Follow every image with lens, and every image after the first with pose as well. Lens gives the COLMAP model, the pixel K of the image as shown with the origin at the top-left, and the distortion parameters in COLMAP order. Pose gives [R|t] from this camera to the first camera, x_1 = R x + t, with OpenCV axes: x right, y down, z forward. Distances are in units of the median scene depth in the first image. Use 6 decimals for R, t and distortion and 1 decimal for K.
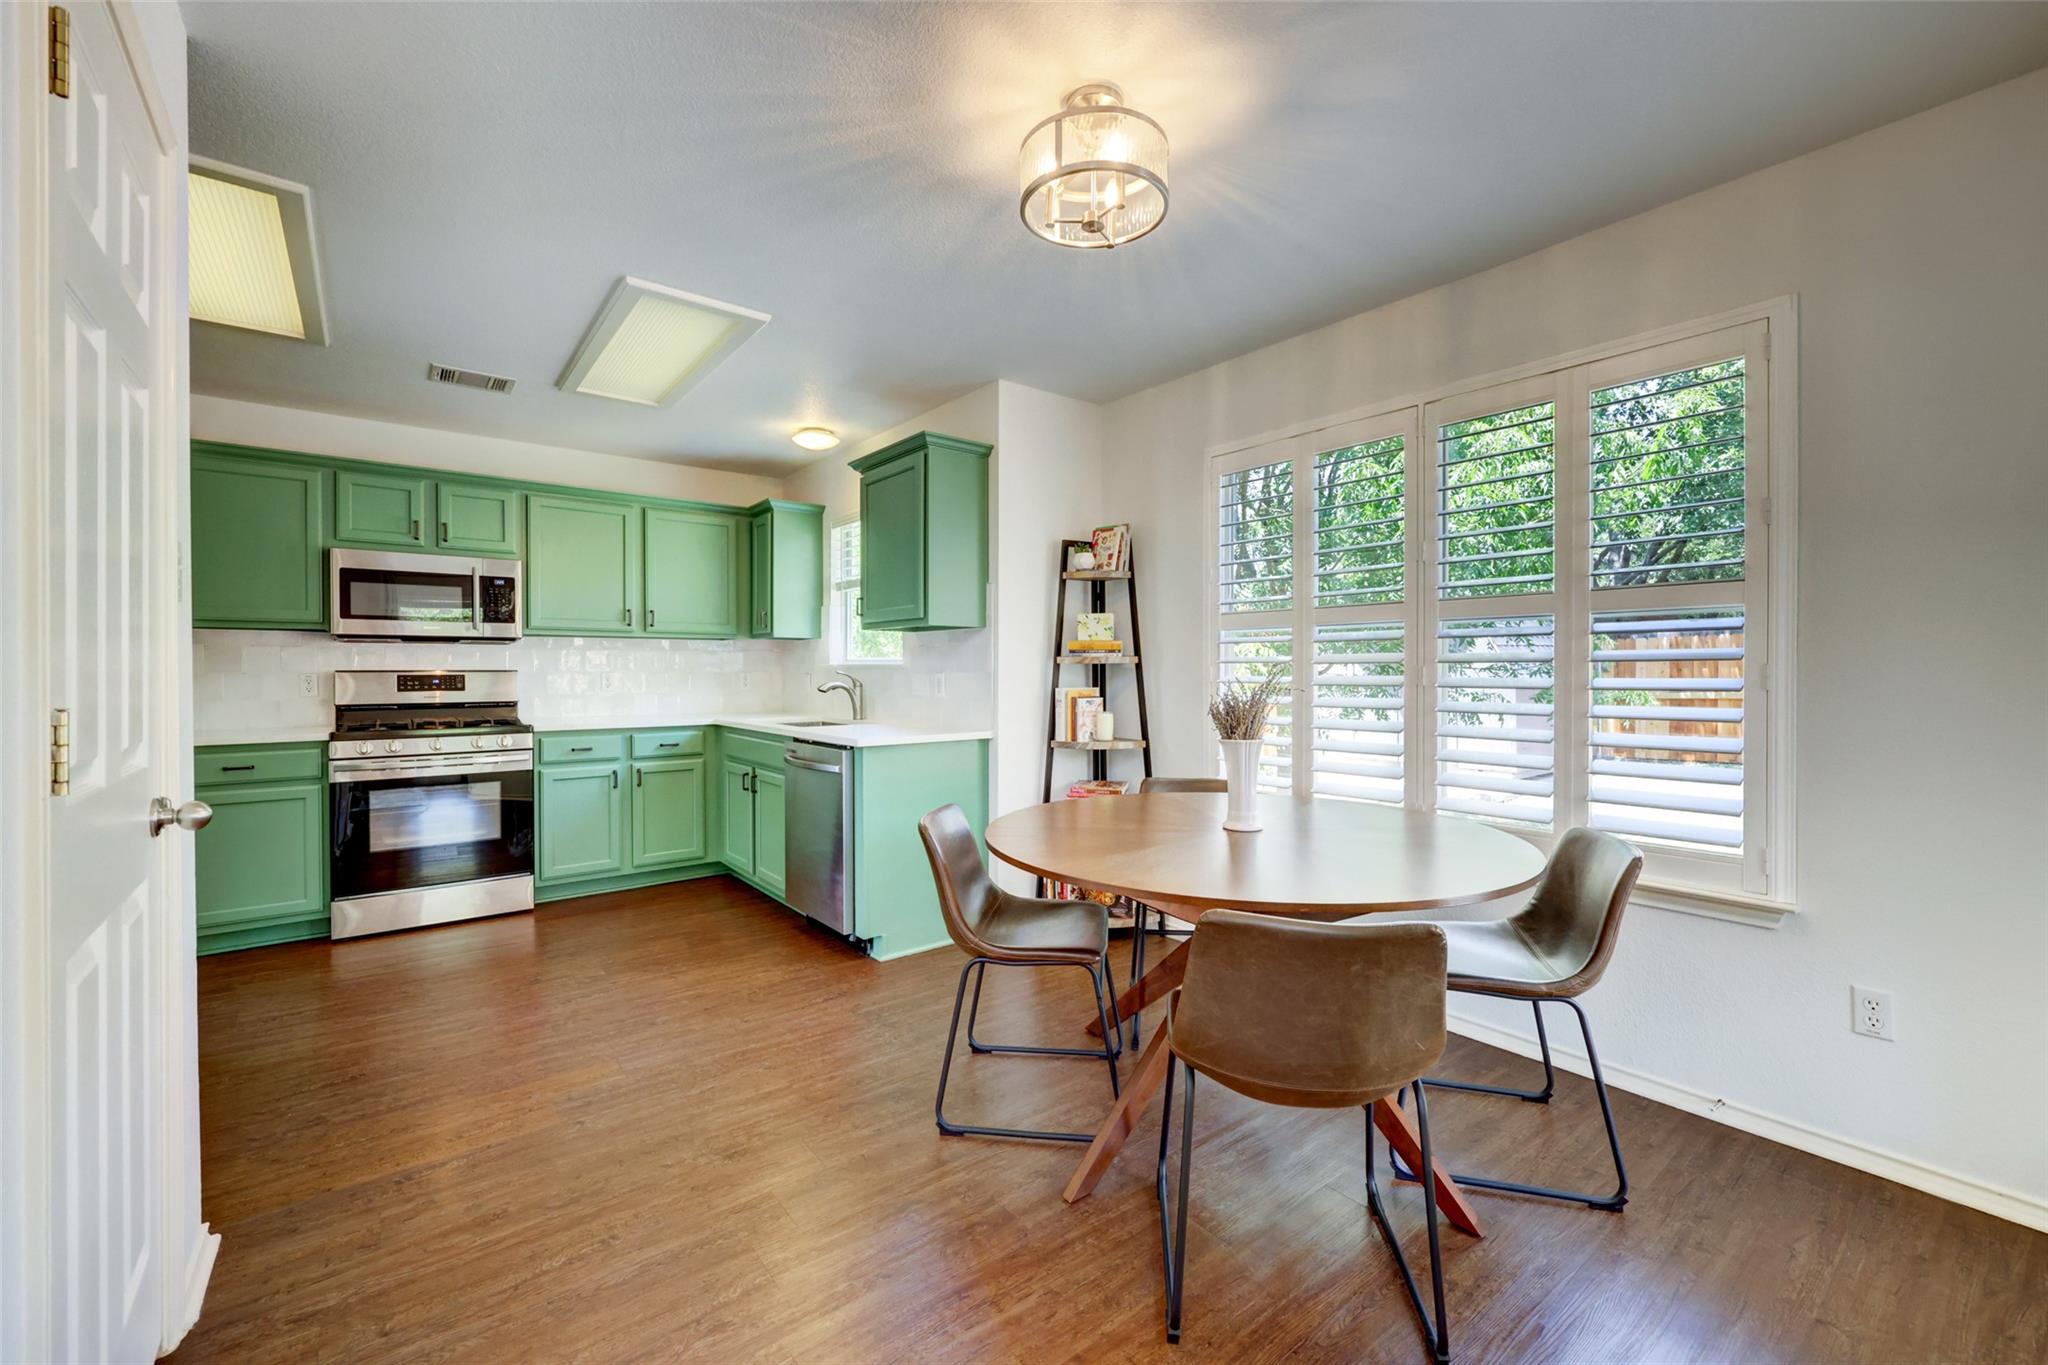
lens RADIAL K [[832.0, 0, 1025.6], [0, 832.0, 670.3], [0, 0, 1]] dist [-0.001319, 0.000199]
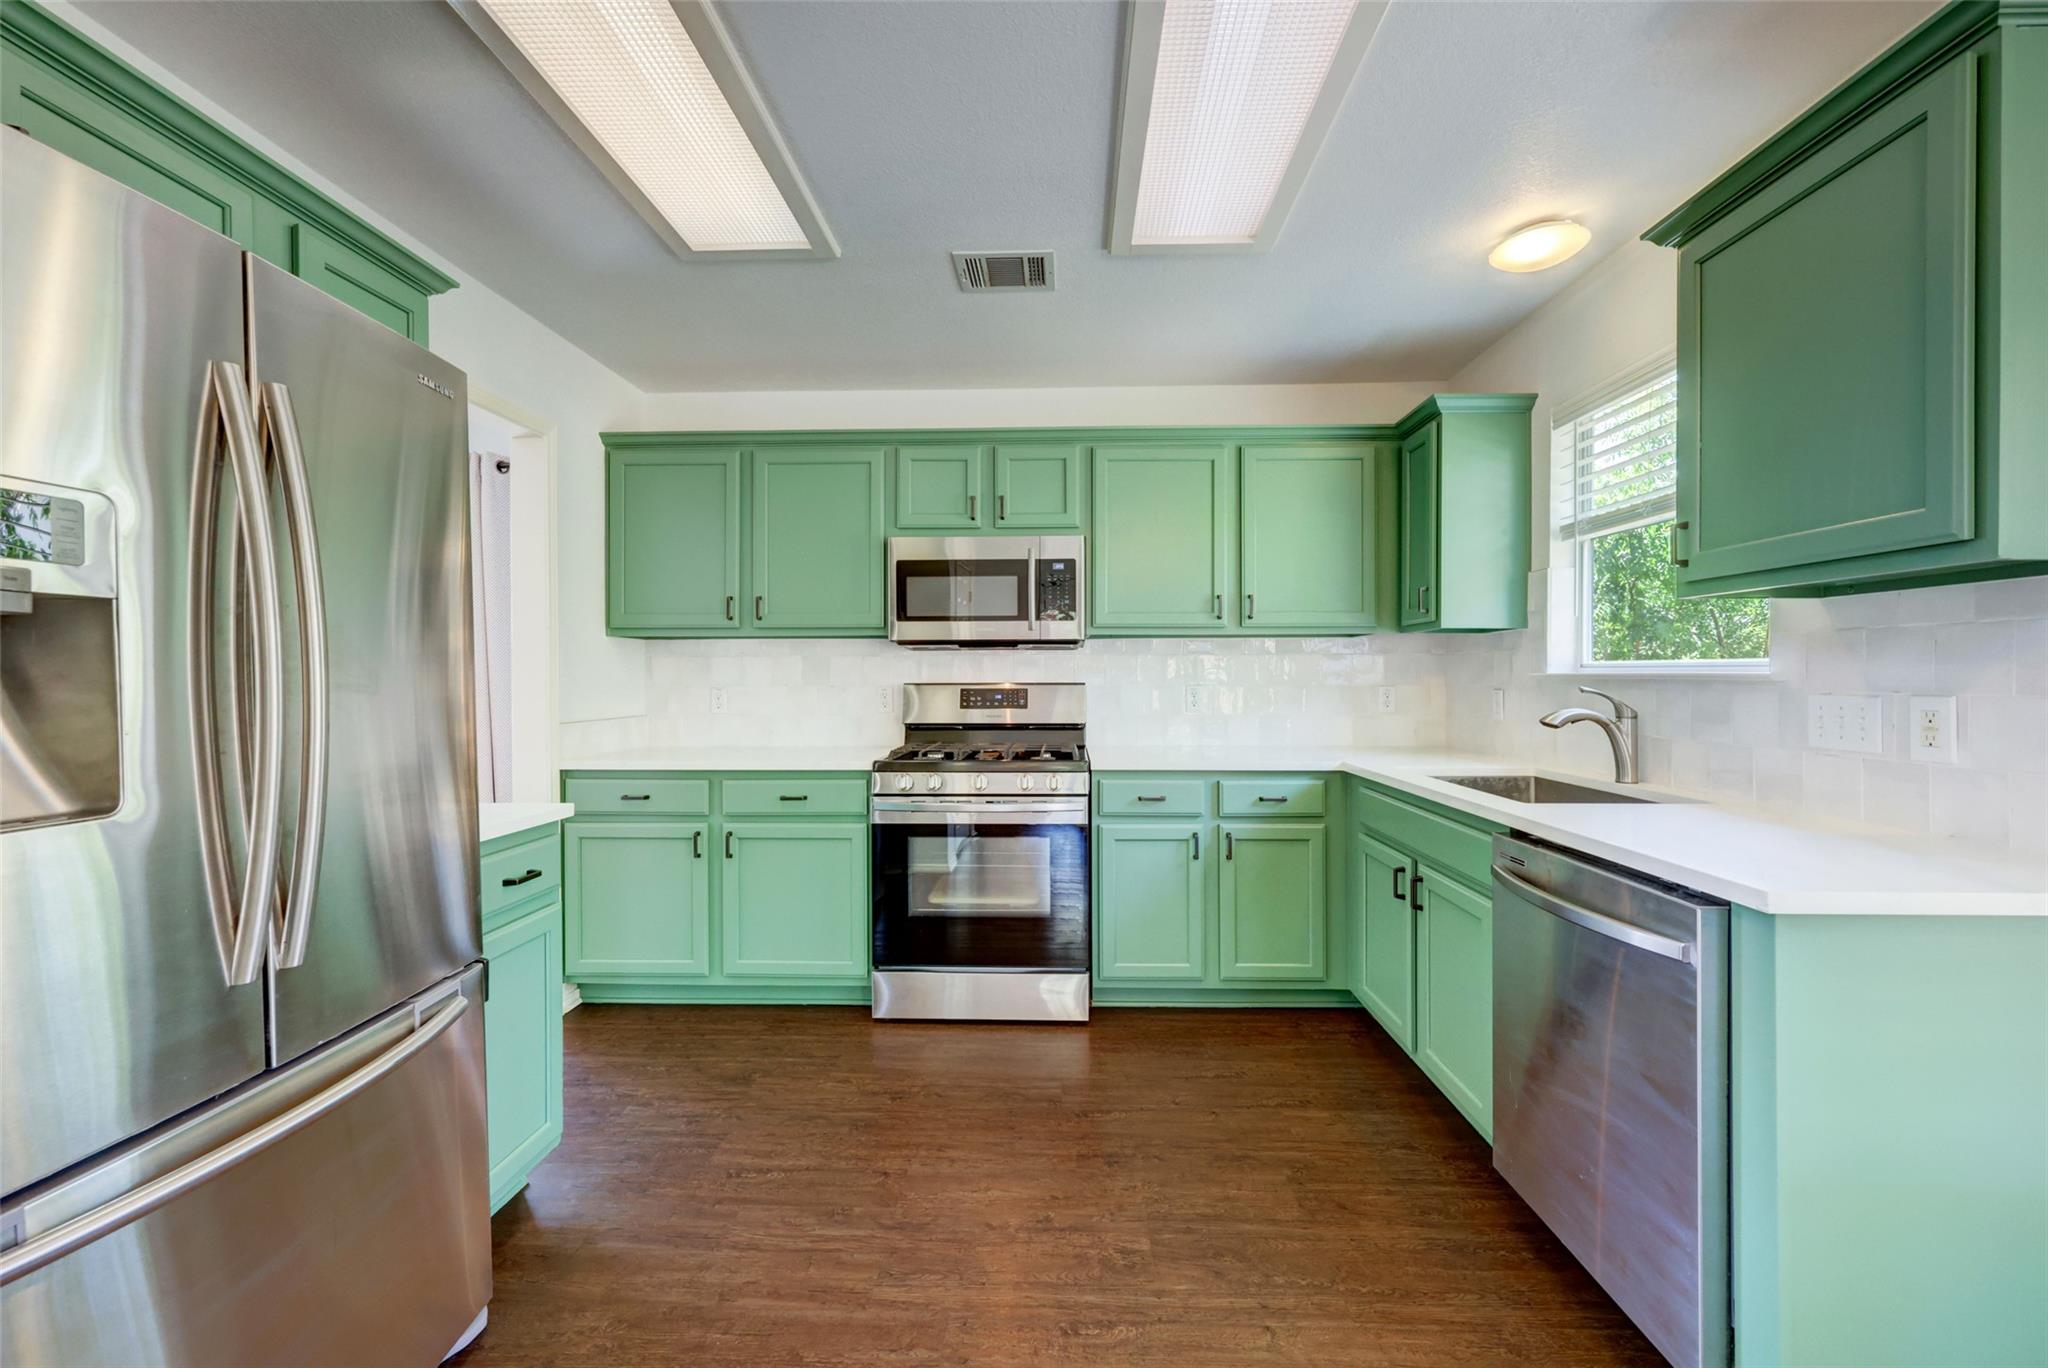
lens RADIAL K [[832.0, 0, 1043.4], [0, 832.0, 690.3], [0, 0, 1]] dist [-0.001319, 0.000199]
pose [[0.772694, 0.010625, -0.634690, -0.167146], [0.001221, 0.999833, 0.018224, -0.007735], [0.634778, -0.014856, 0.772552, 0.415104]]
